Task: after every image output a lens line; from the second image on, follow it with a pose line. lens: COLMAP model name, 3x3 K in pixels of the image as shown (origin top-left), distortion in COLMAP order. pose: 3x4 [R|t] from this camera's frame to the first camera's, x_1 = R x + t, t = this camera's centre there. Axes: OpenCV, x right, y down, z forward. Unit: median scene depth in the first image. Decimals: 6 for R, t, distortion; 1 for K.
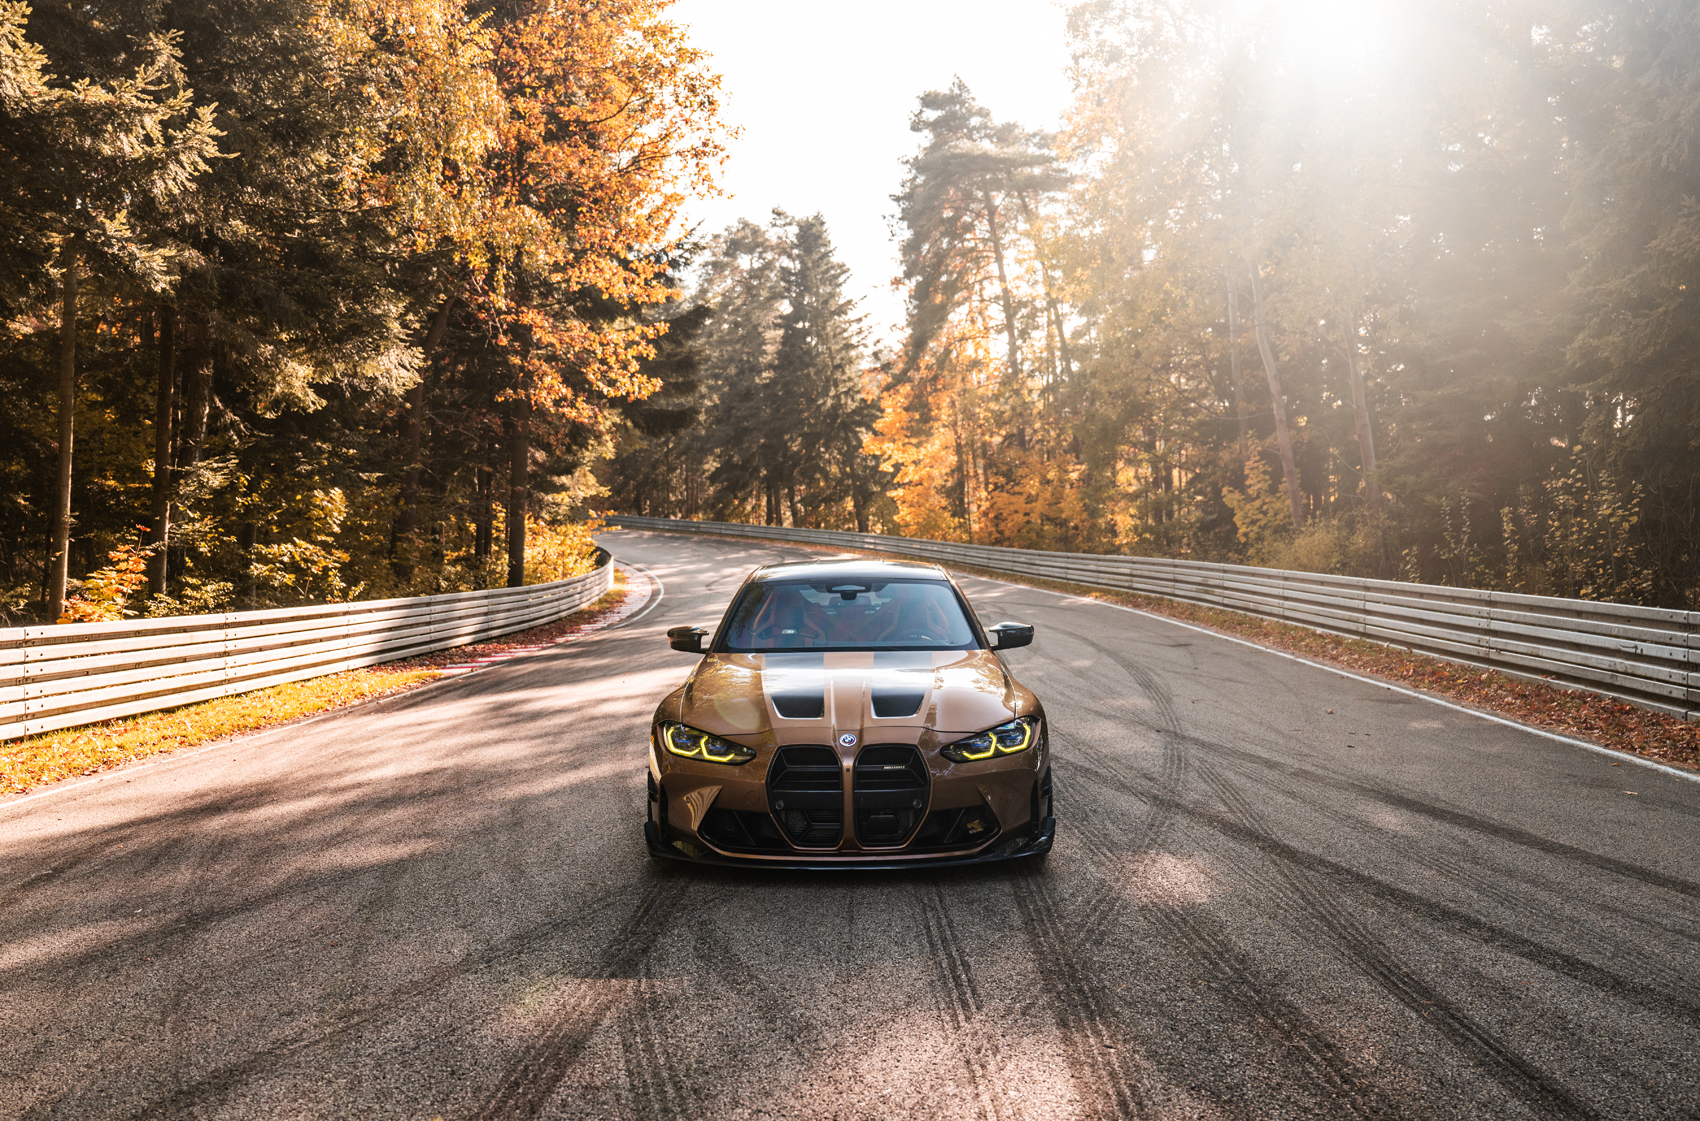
lens RADIAL K [[1416.0, 0, 850.0], [0, 1416.0, 560.5], [0, 0, 1]] dist [0.000574, 0.007496]
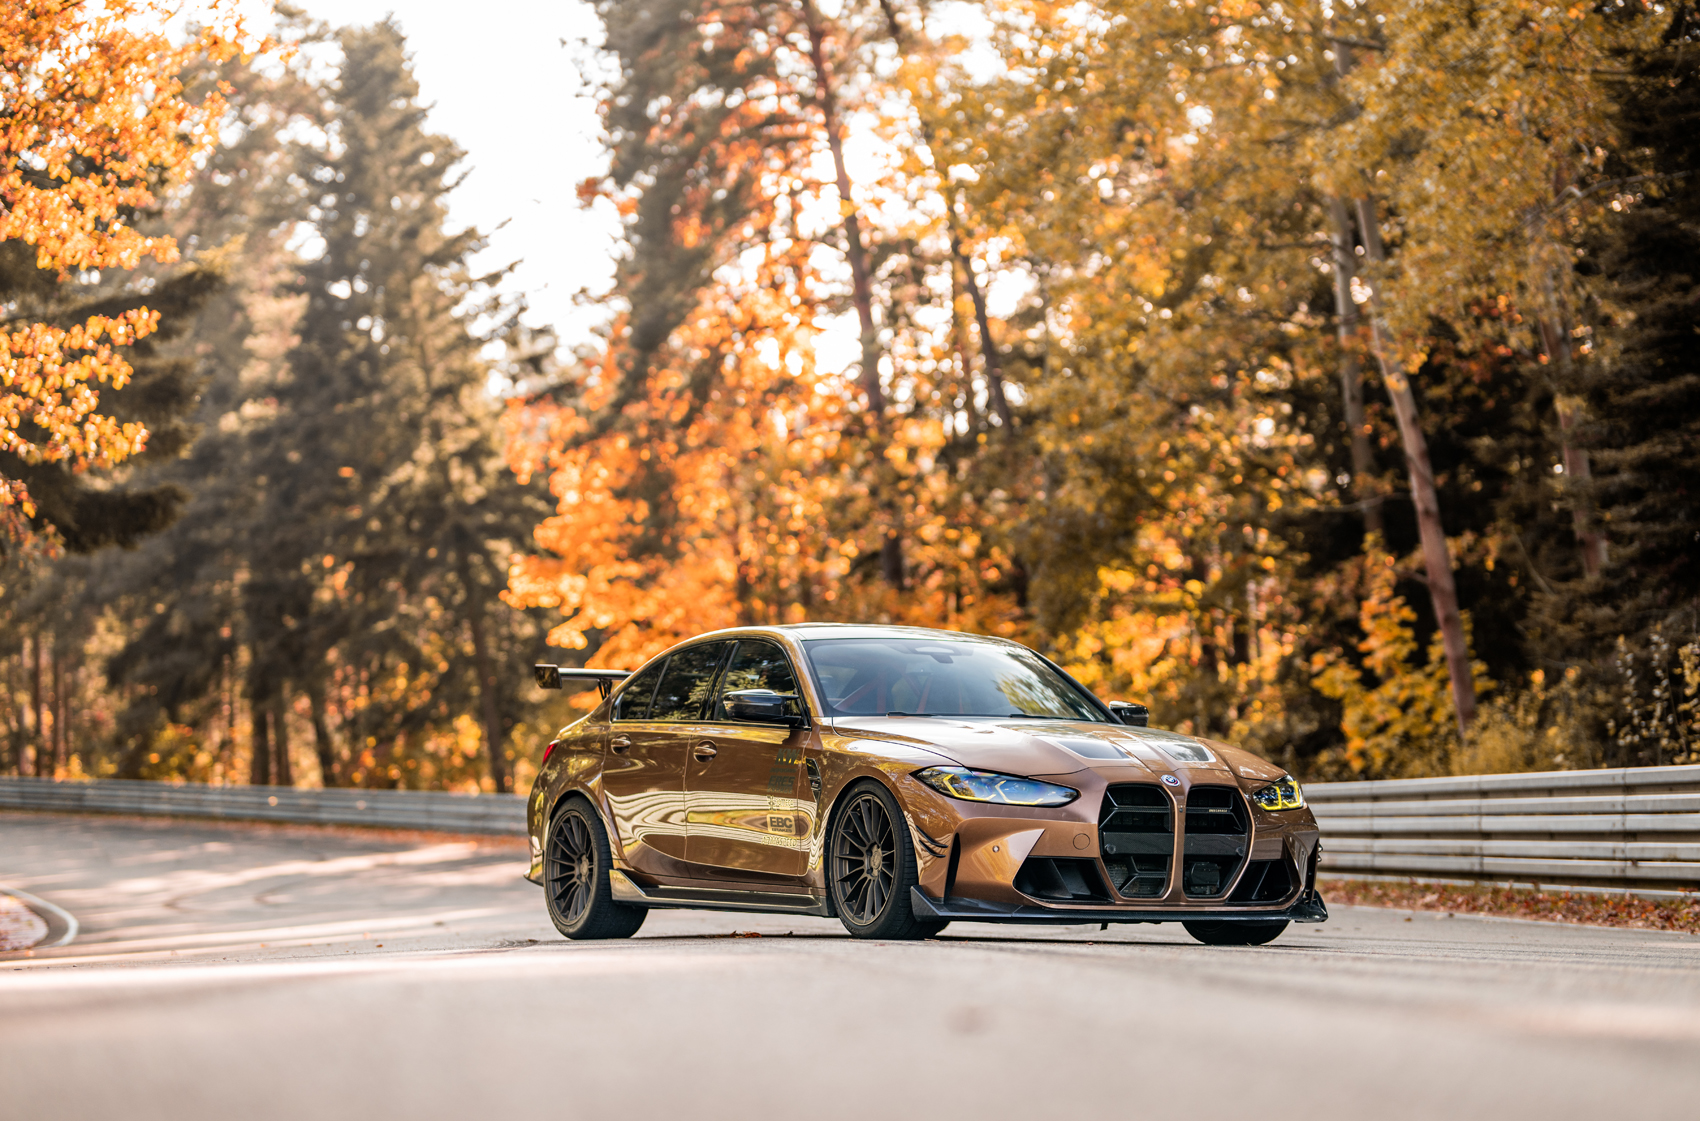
lens RADIAL K [[4111.9, 0, 850.0], [0, 4111.9, 560.5], [0, 0, 1]] dist [0.007440, 0.016263]
pose [[0.994312, -0.003380, 0.106456, -0.026832], [0.013174, 0.995725, -0.091428, 0.030427], [-0.105691, 0.092311, 0.990105, -0.256395]]
